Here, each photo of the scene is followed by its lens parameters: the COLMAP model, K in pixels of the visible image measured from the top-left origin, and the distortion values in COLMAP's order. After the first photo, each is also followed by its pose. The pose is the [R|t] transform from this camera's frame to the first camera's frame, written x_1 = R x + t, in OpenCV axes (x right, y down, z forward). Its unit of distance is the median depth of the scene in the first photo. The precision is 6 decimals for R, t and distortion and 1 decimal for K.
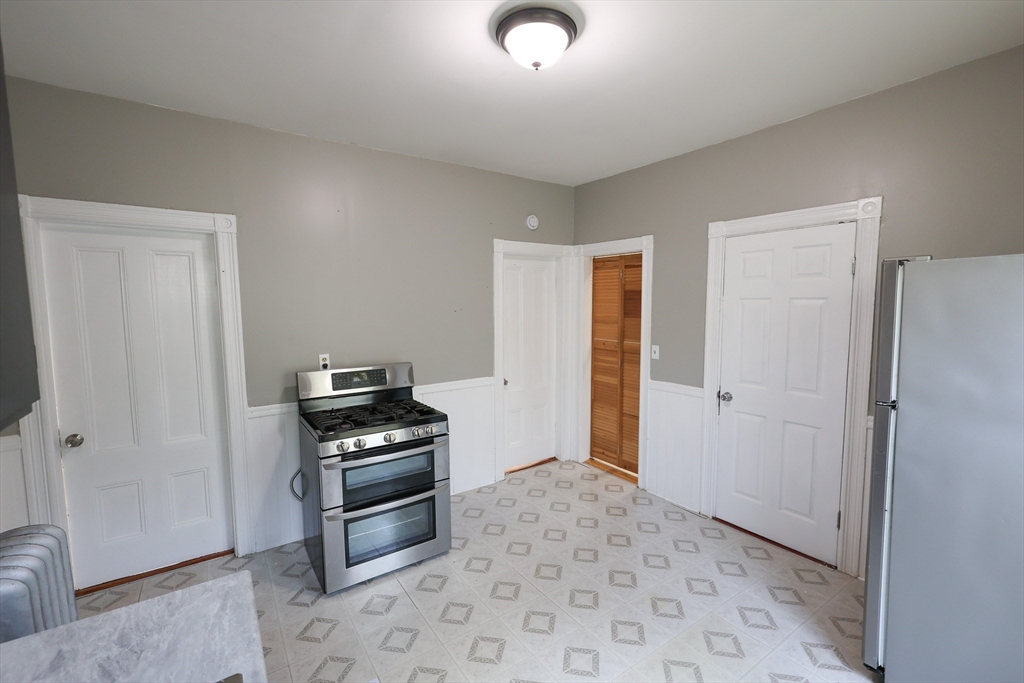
lens RADIAL K [[440.7, 0, 509.6], [0, 440.7, 341.2], [0, 0, 1]] dist [0.001353, 0.000167]
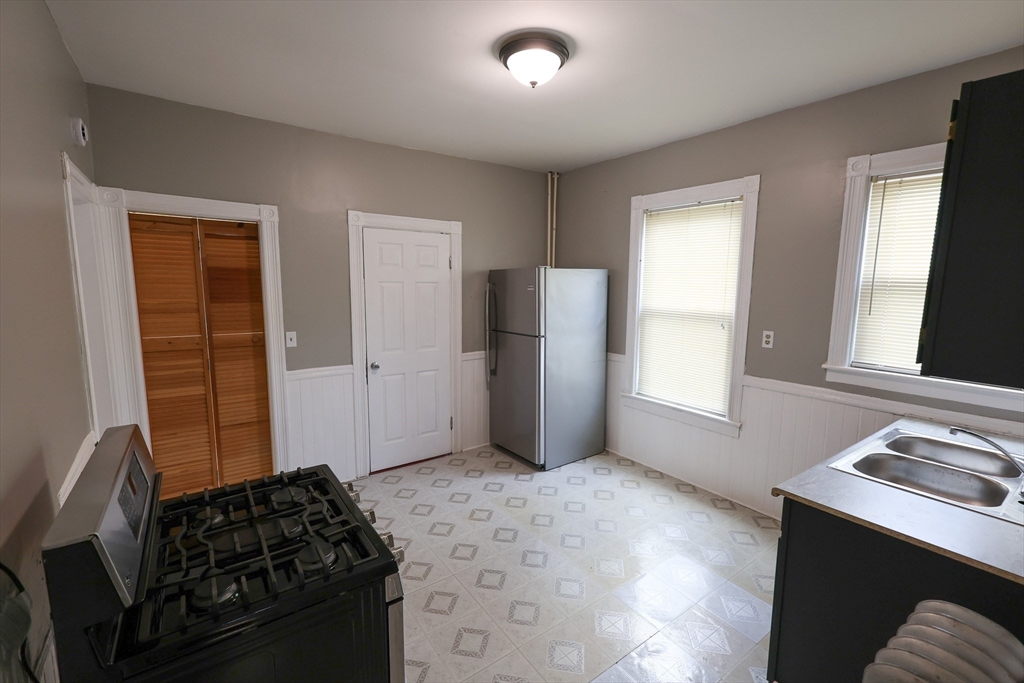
lens RADIAL K [[440.7, 0, 509.5], [0, 440.7, 345.5], [0, 0, 1]] dist [0.001353, 0.000167]
pose [[-0.017170, -0.131882, 0.991117, -0.569021], [0.078719, 0.988008, 0.132832, -0.046873], [-0.996749, 0.080300, -0.006582, 0.556597]]
